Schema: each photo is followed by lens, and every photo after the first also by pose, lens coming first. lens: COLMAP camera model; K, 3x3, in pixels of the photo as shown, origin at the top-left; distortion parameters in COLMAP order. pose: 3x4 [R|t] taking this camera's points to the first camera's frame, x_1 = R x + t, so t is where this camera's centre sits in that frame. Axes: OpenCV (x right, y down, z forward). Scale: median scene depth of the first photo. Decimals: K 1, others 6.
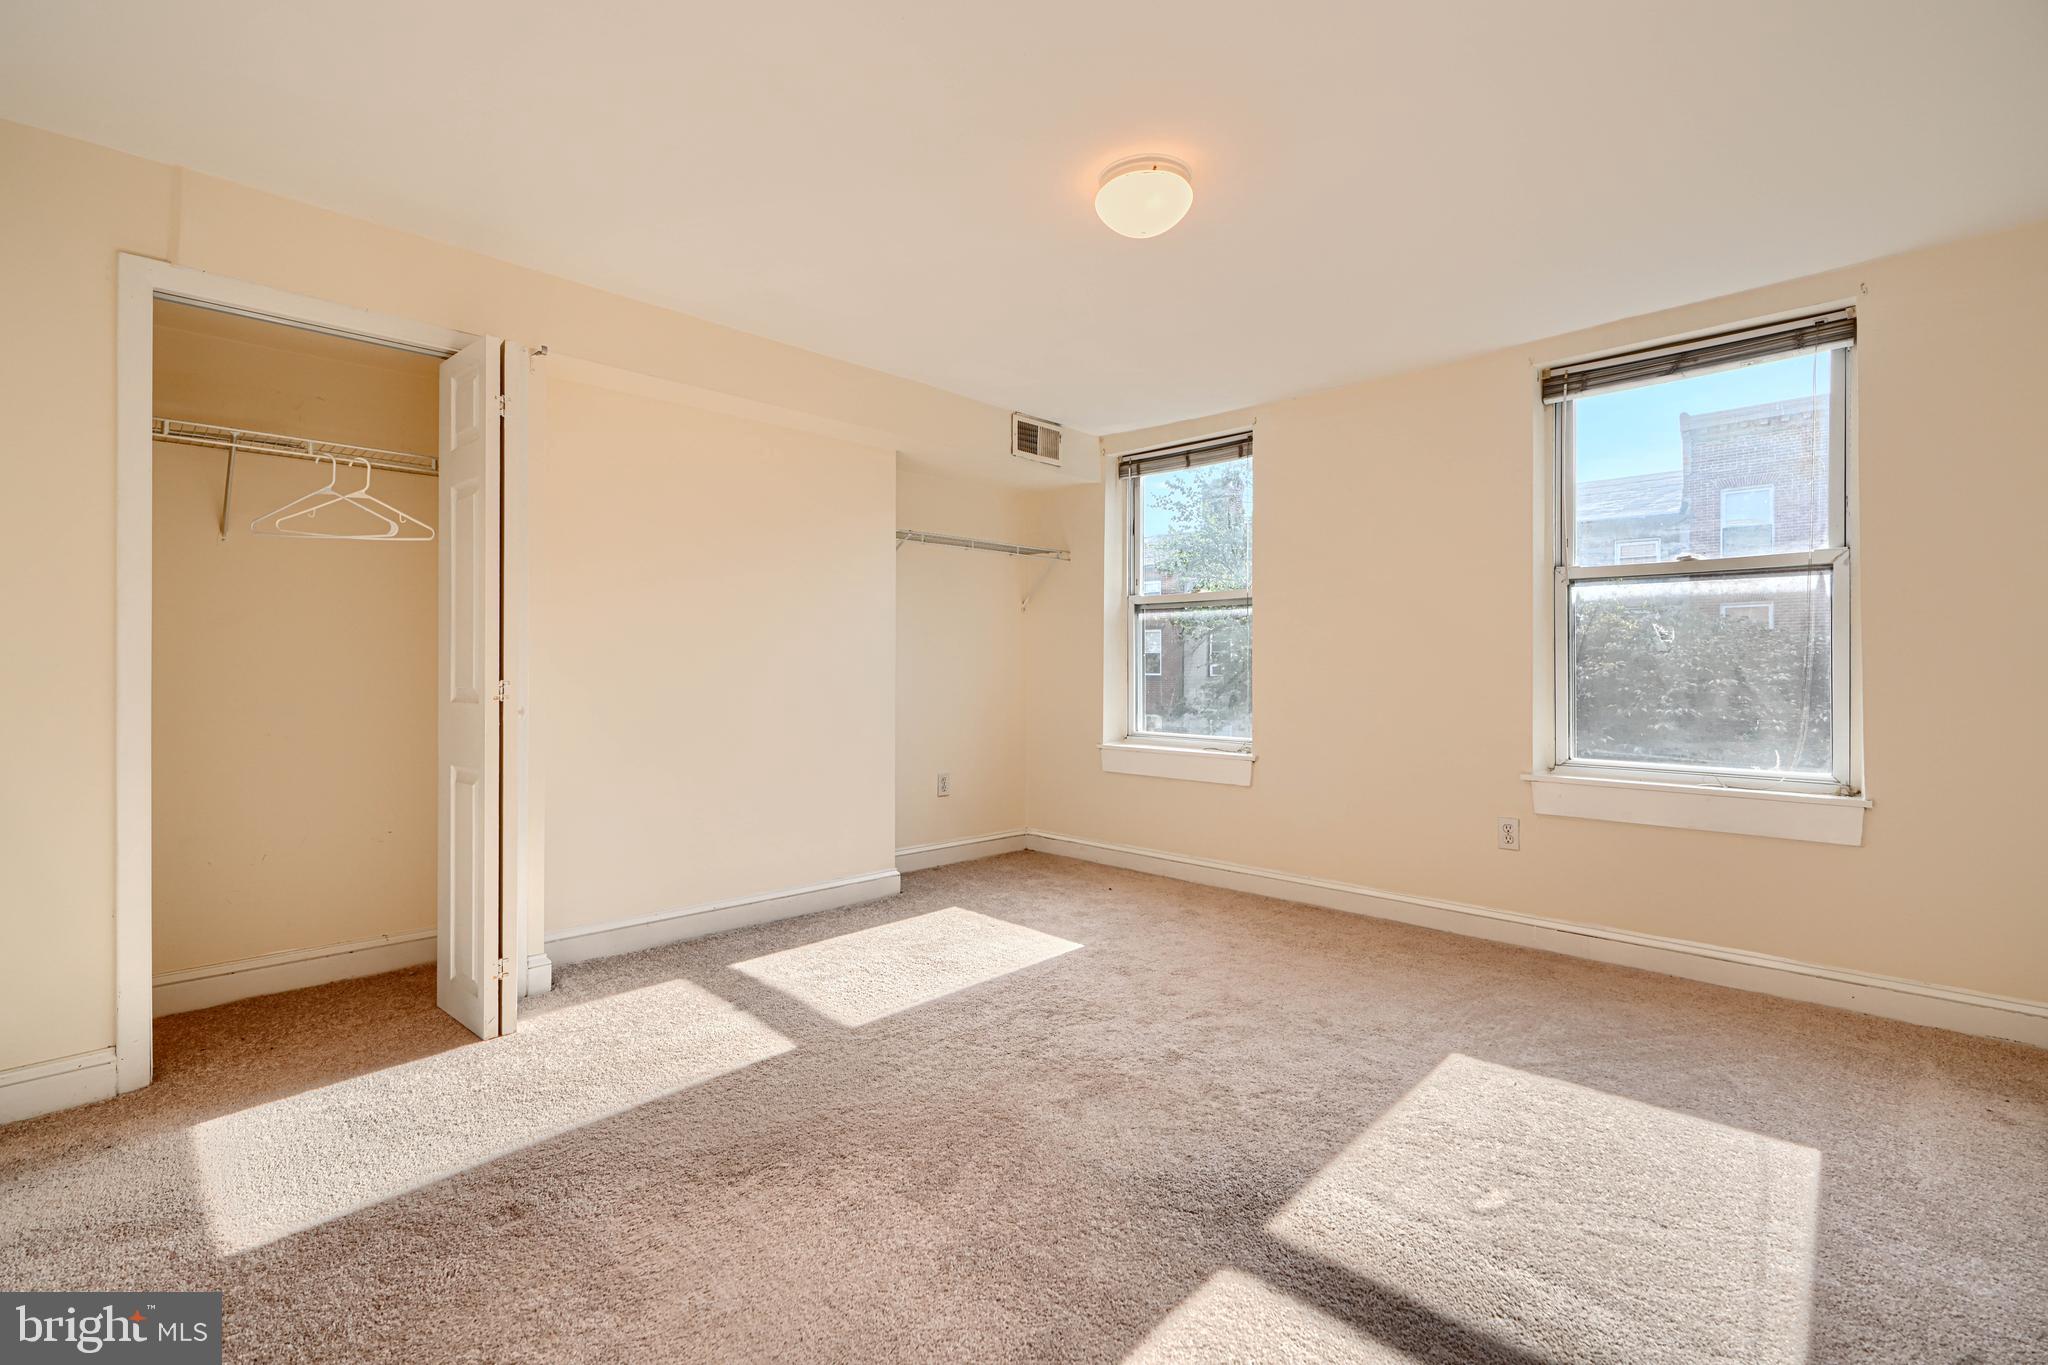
lens RADIAL K [[915.4, 0, 1024.5], [0, 915.4, 660.9], [0, 0, 1]] dist [-0.001521, 0.000801]
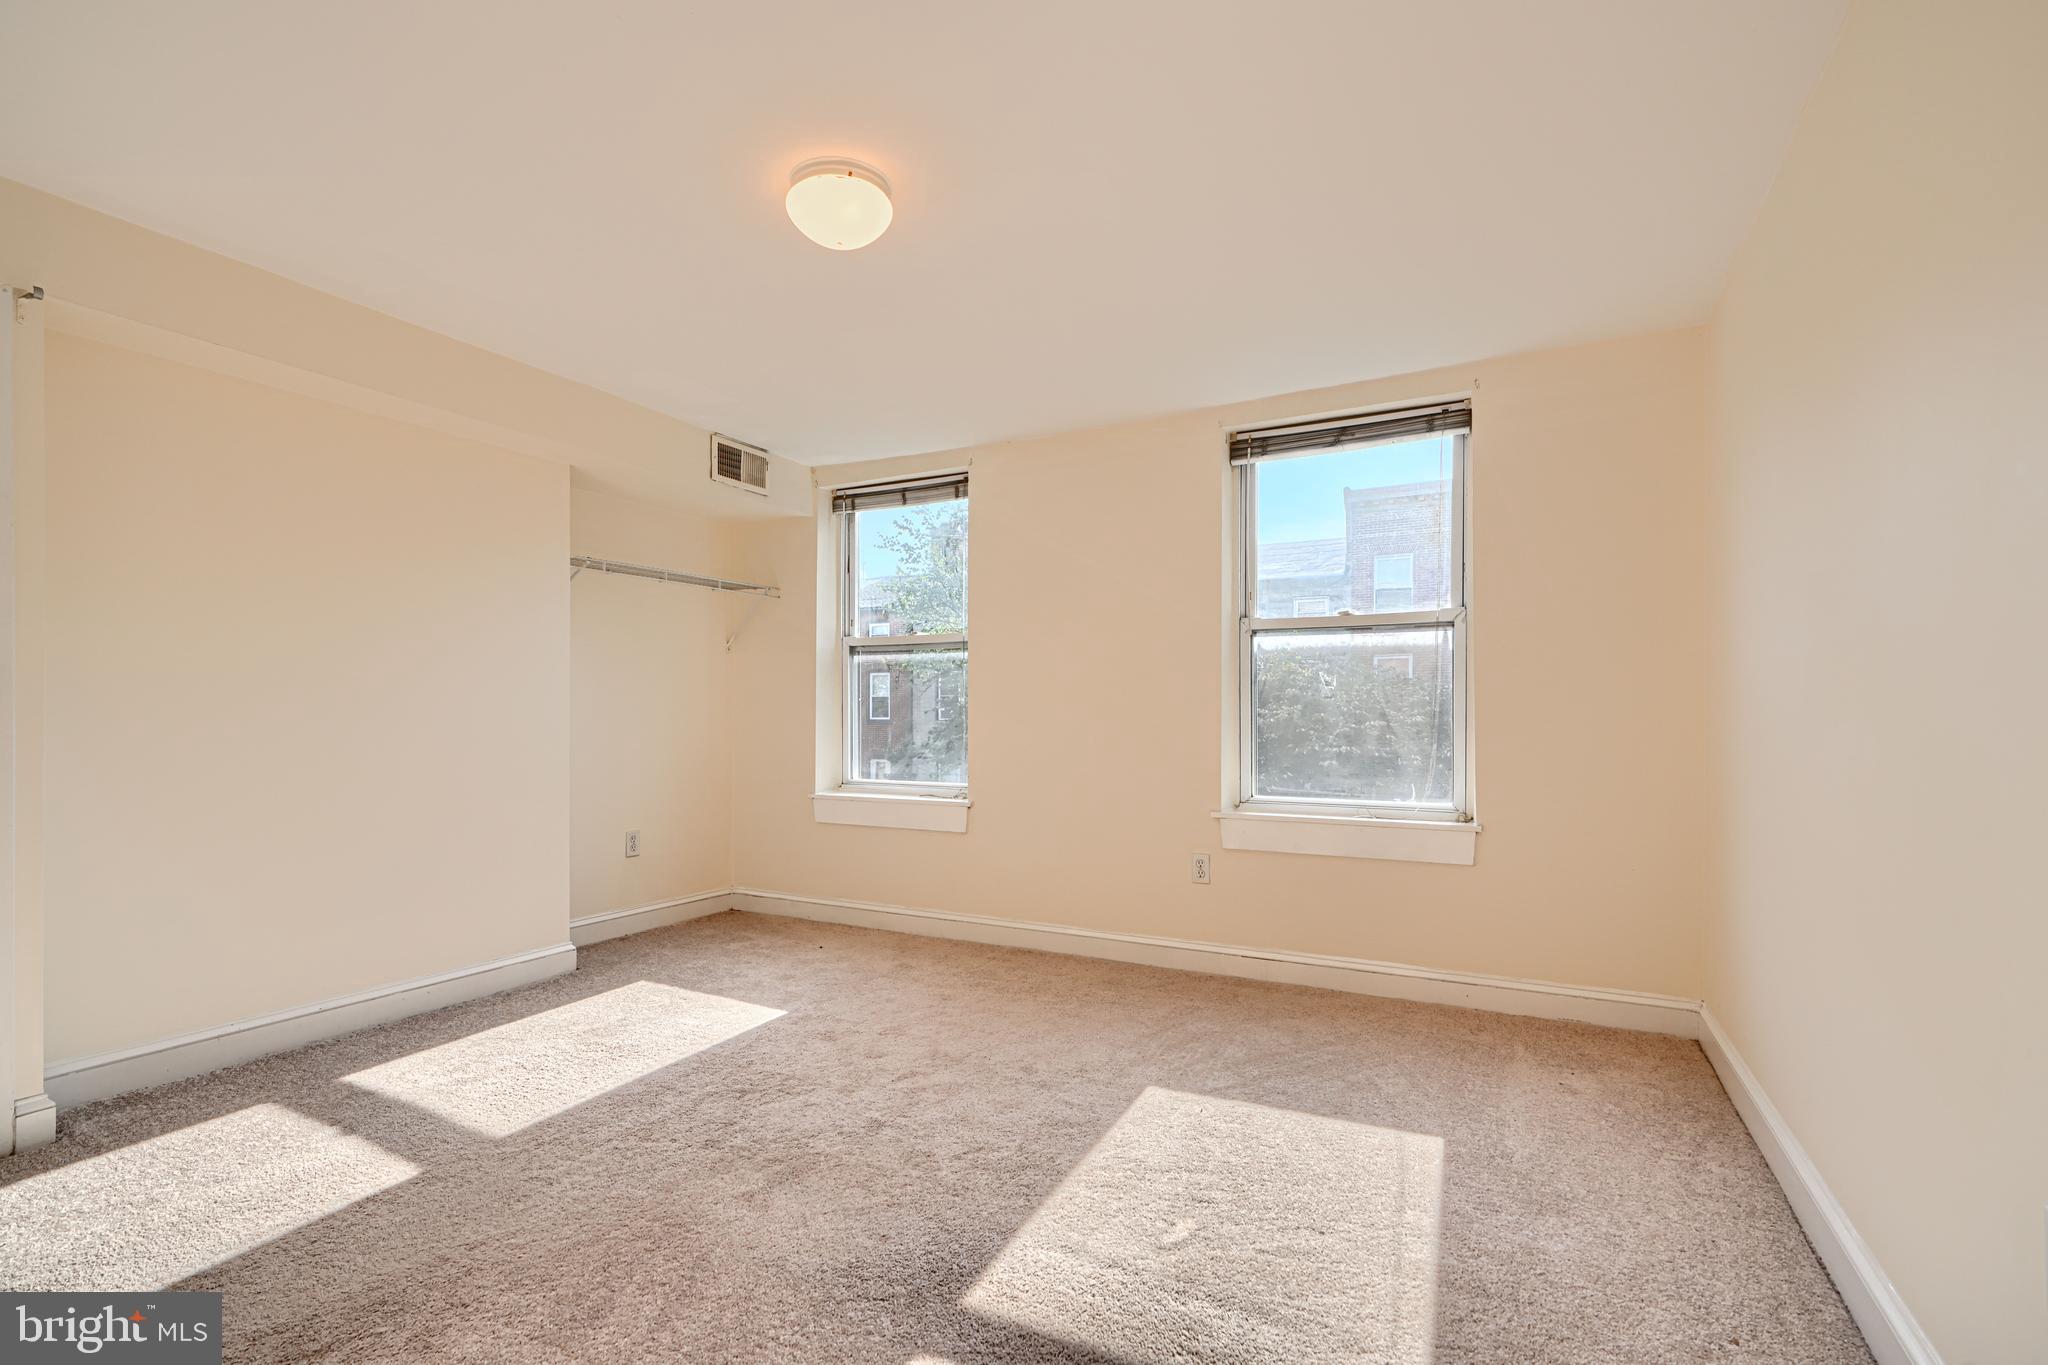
lens RADIAL K [[930.1, 0, 1026.7], [0, 930.1, 710.2], [0, 0, 1]] dist [0.000472, 0.000186]
pose [[0.957515, -0.001751, 0.288378, 0.030275], [0.000041, 0.999982, 0.005935, -0.001153], [-0.288384, -0.005671, 0.957498, 0.032744]]
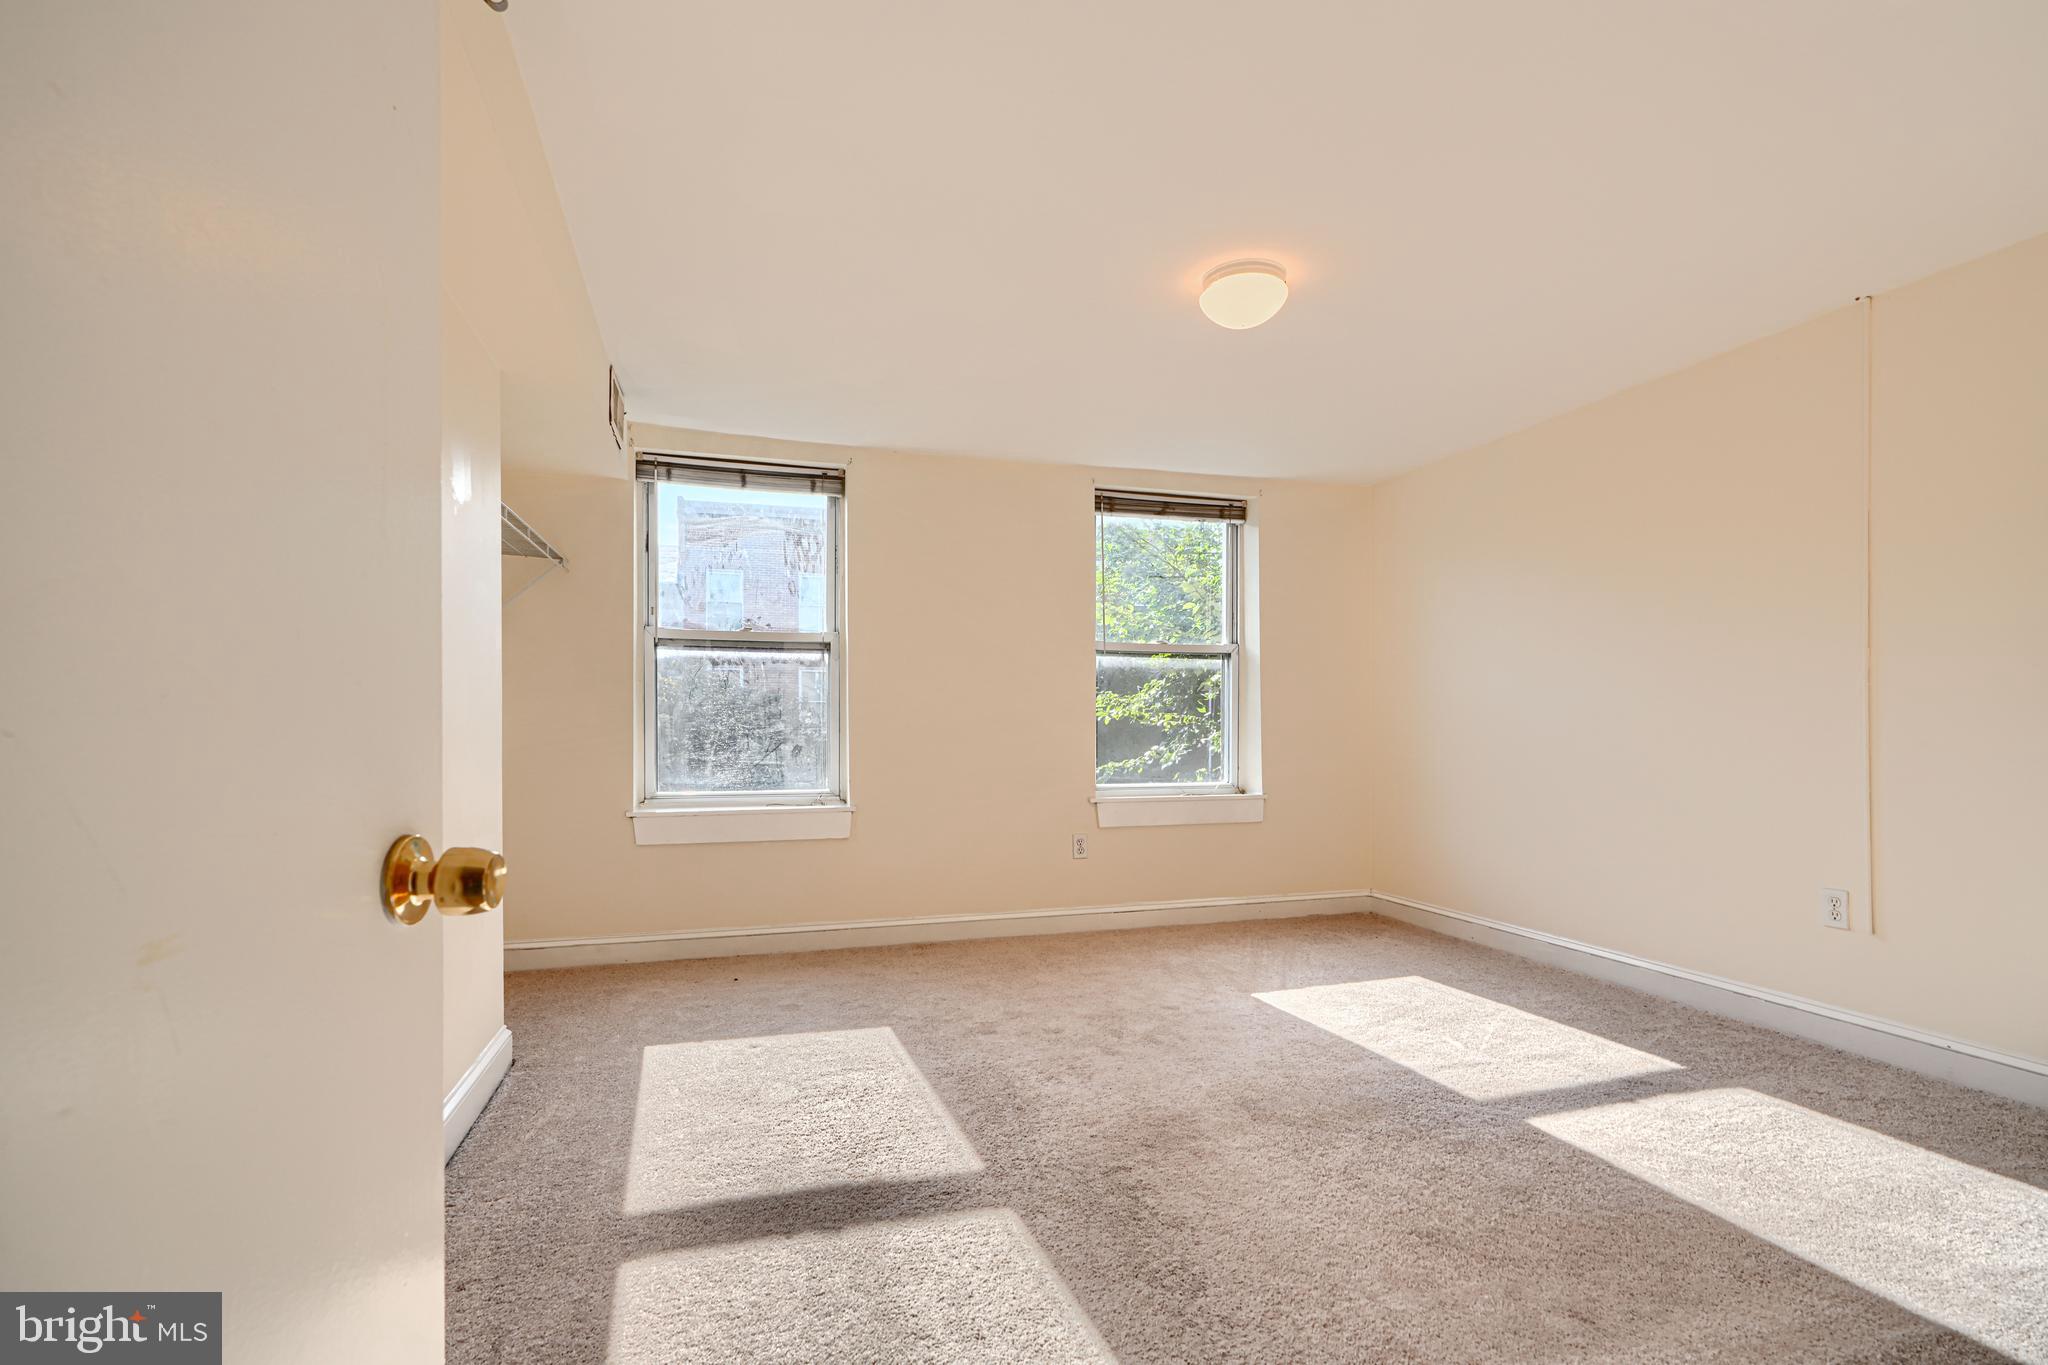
lens RADIAL K [[938.4, 0, 1024.0], [0, 938.4, 720.6], [0, 0, 1]] dist [0.001003, 0.000198]
pose [[0.475749, 0.002950, 0.879576, -0.784616], [-0.007729, 0.999970, 0.000827, 0.015273], [-0.879547, -0.007191, 0.475758, 0.533657]]
